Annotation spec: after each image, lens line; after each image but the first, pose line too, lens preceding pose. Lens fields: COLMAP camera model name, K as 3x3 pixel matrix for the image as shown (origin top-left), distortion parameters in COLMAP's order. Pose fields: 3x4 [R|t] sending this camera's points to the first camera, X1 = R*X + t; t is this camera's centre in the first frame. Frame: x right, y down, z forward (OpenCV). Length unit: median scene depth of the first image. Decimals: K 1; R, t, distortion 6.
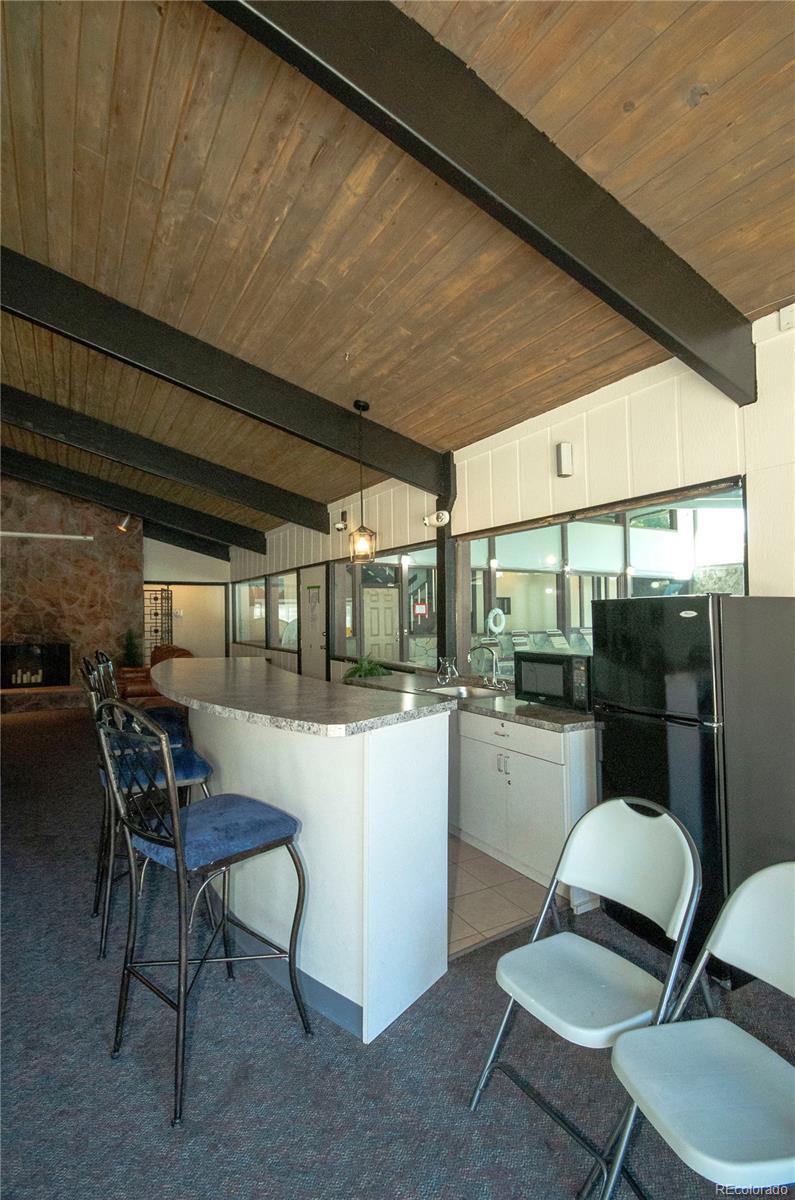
lens RADIAL K [[522.3, 0, 399.1], [0, 522.3, 604.3], [0, 0, 1]] dist [0.005509, 0.000334]
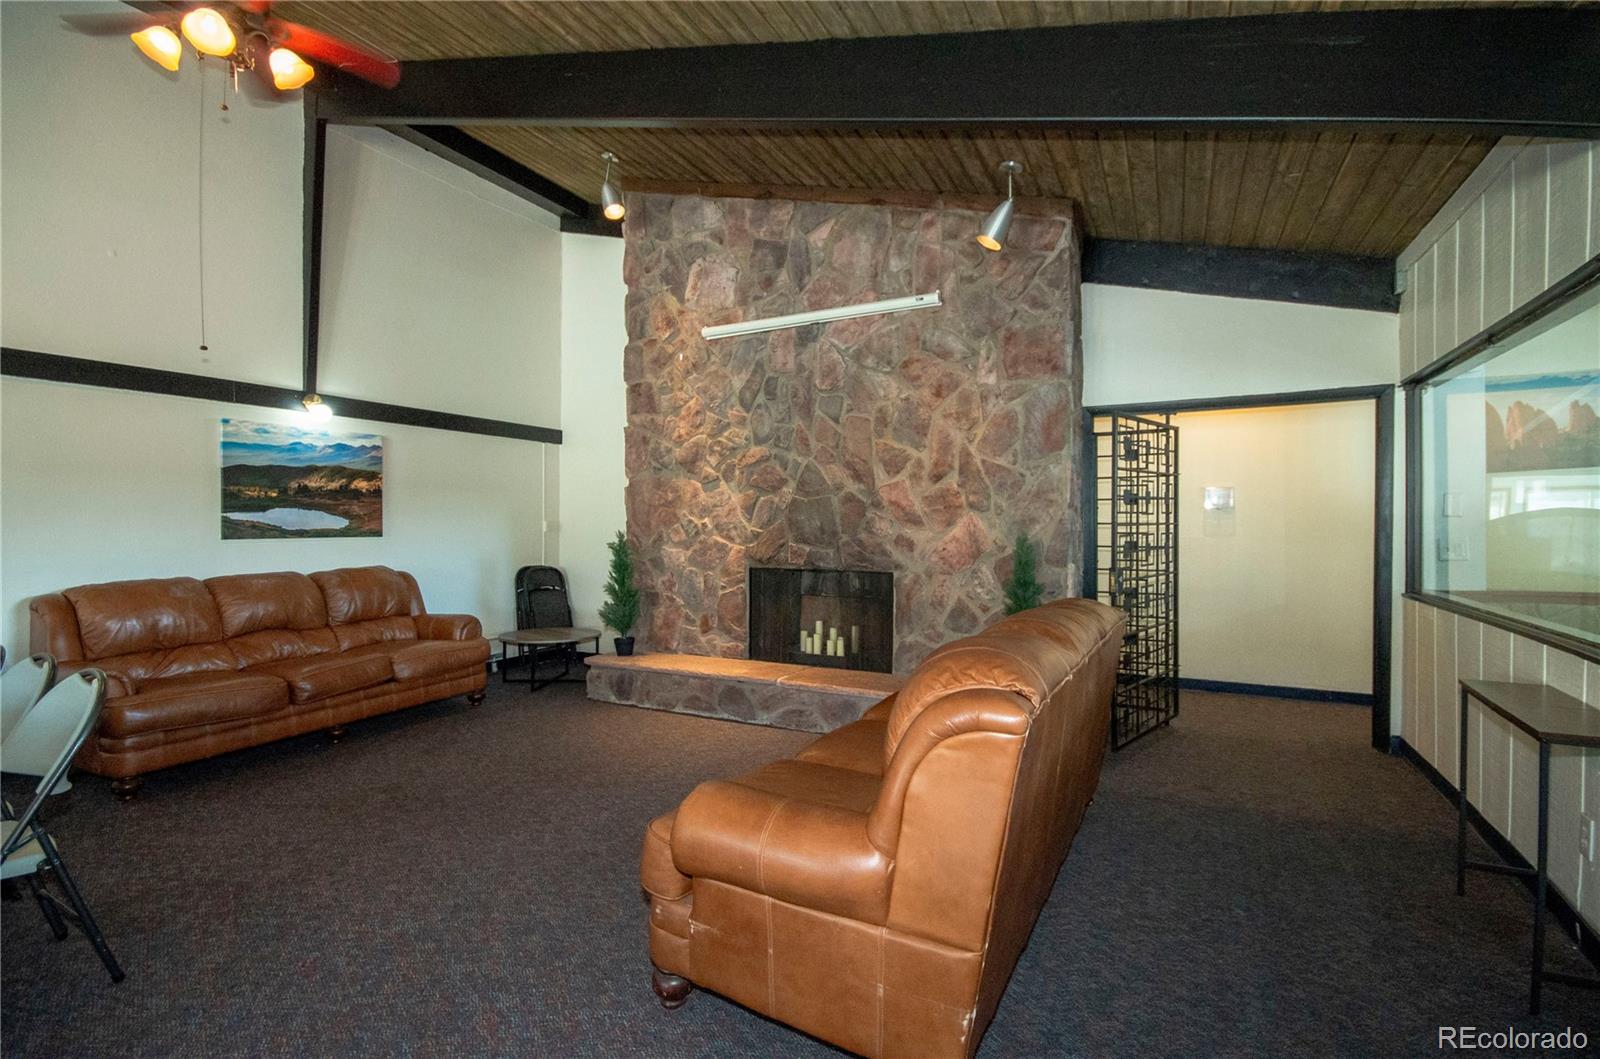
lens RADIAL K [[696.5, 0, 803.2], [0, 696.5, 534.5], [0, 0, 1]] dist [0.005509, 0.000334]
pose [[0.505895, 0.019120, -0.862383, -0.196667], [0.021016, 0.999184, 0.034482, 0.026165], [0.862339, -0.035568, 0.505080, 0.659439]]
